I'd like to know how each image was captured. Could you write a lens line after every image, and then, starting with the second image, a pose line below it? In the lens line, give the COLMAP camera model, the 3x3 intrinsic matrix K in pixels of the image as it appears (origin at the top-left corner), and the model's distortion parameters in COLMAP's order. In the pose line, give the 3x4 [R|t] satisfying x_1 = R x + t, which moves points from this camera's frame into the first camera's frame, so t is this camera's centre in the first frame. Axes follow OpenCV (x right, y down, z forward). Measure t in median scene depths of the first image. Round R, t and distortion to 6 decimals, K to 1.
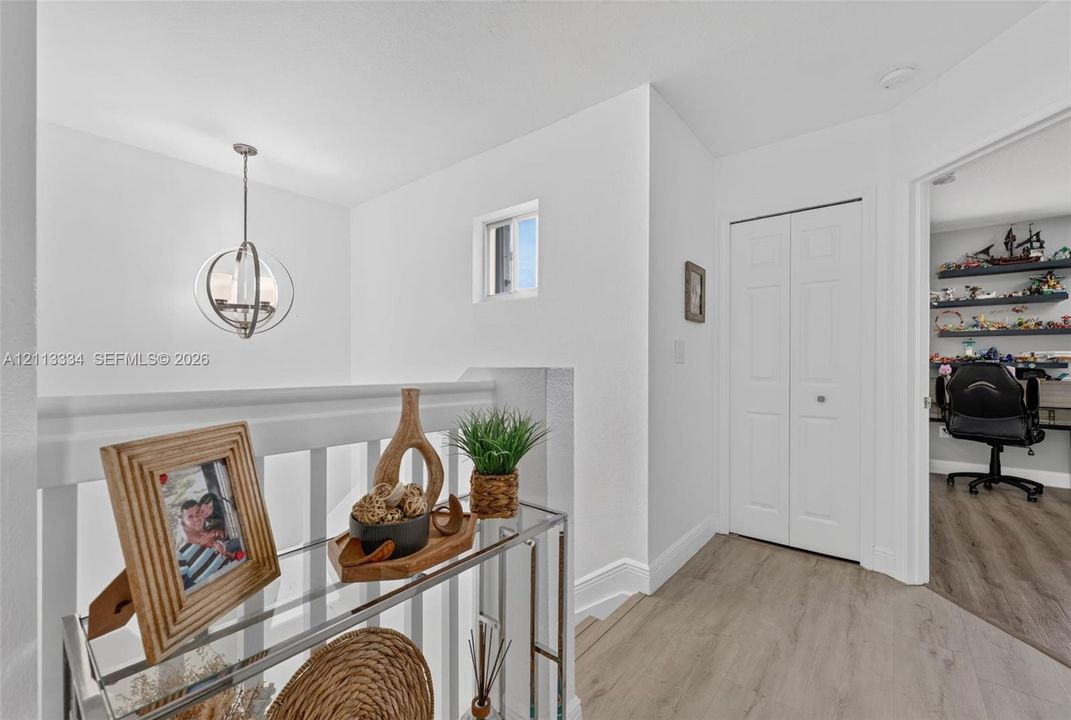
lens RADIAL K [[439.3, 0, 535.1], [0, 439.3, 365.5], [0, 0, 1]] dist [0.002534, 0.000236]
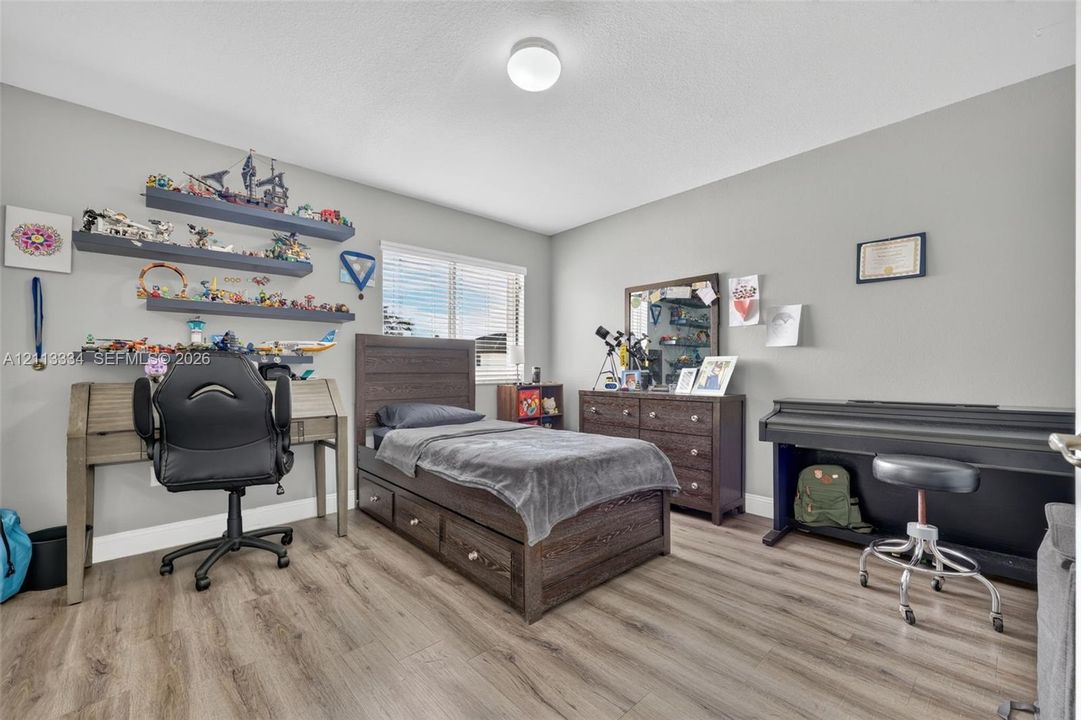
lens RADIAL K [[438.9, 0, 540.1], [0, 438.9, 370.2], [0, 0, 1]] dist [0.003150, 0.000125]
pose [[0.150515, -0.005436, 0.988593, 0.489509], [0.008093, 0.999958, 0.004266, 0.017330], [-0.988575, 0.007359, 0.150553, 0.471685]]
